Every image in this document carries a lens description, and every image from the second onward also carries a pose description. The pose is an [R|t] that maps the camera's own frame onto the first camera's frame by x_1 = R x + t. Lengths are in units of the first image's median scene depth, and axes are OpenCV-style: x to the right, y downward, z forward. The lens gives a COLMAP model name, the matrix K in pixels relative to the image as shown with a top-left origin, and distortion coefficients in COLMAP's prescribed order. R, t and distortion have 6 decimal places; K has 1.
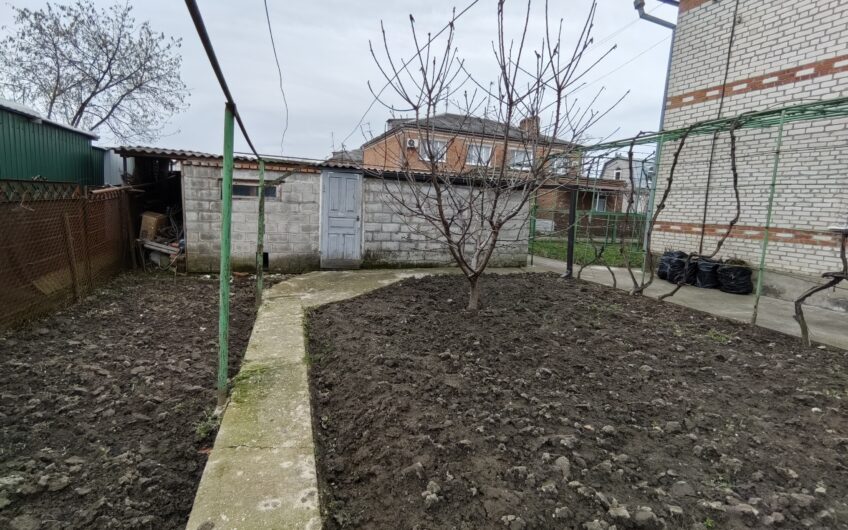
lens RADIAL K [[405.5, 0, 424.7], [0, 405.5, 261.9], [0, 0, 1]] dist [-0.004893, -0.003854]
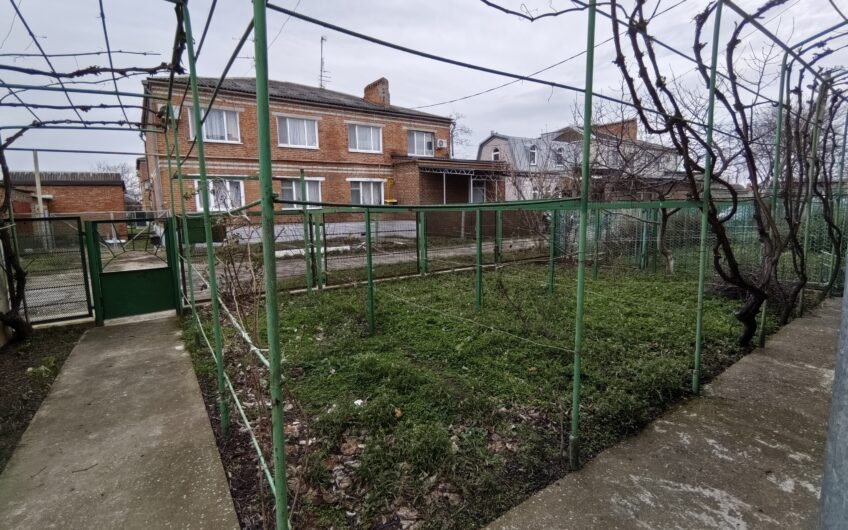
lens RADIAL K [[405.5, 0, 424.7], [0, 405.5, 262.4], [0, 0, 1]] dist [-0.004893, -0.003854]
pose [[0.964767, -0.113024, 0.237593, 0.225842], [0.115894, 0.993260, 0.001901, -0.042210], [-0.236206, 0.025702, 0.971363, 0.465113]]
